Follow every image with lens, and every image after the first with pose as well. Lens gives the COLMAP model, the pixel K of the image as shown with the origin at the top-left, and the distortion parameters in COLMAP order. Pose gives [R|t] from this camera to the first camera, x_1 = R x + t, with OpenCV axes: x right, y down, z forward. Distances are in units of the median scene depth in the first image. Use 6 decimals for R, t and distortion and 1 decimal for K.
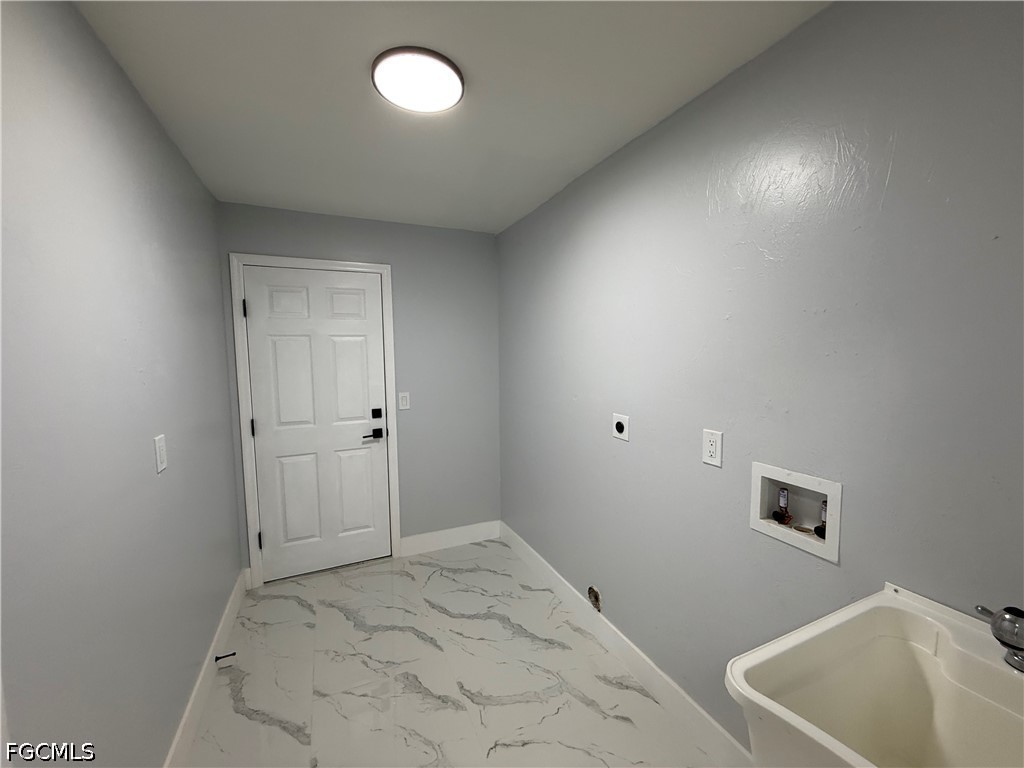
lens RADIAL K [[411.6, 0, 511.6], [0, 411.6, 386.9], [0, 0, 1]] dist [0.002282, 0.000234]
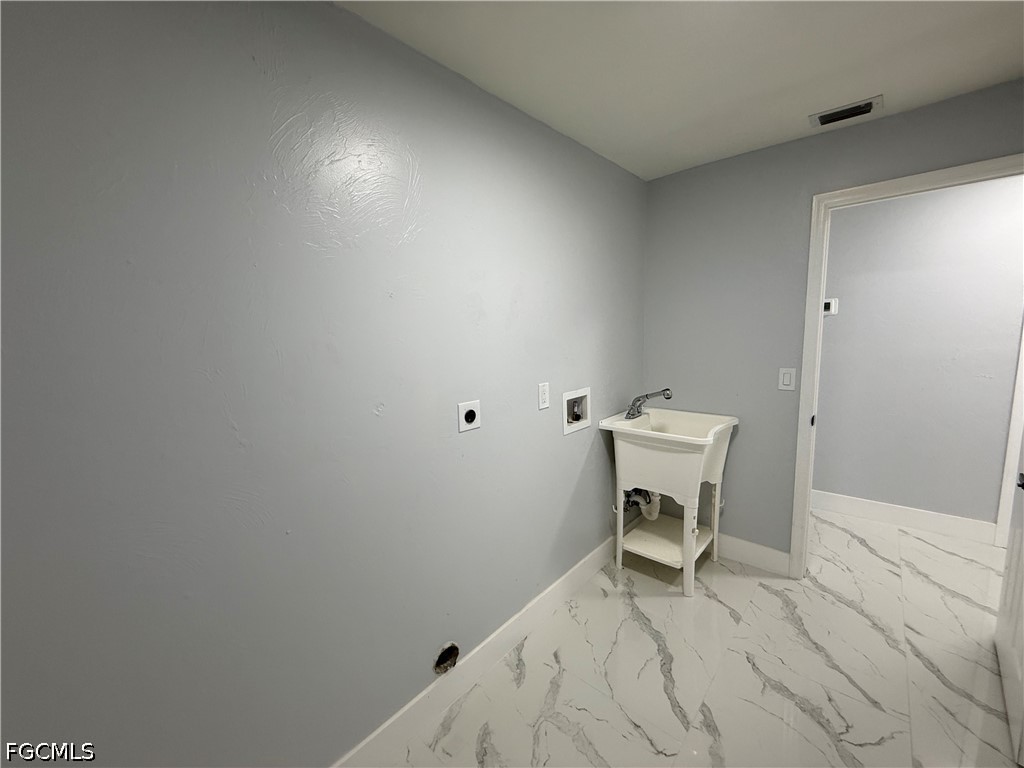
lens RADIAL K [[411.6, 0, 511.1], [0, 411.6, 379.6], [0, 0, 1]] dist [0.002282, 0.000234]
pose [[-0.406385, -0.093796, 0.908875, -0.556546], [0.114799, 0.981593, 0.152630, -0.100074], [-0.906462, 0.166365, -0.388137, 1.280782]]
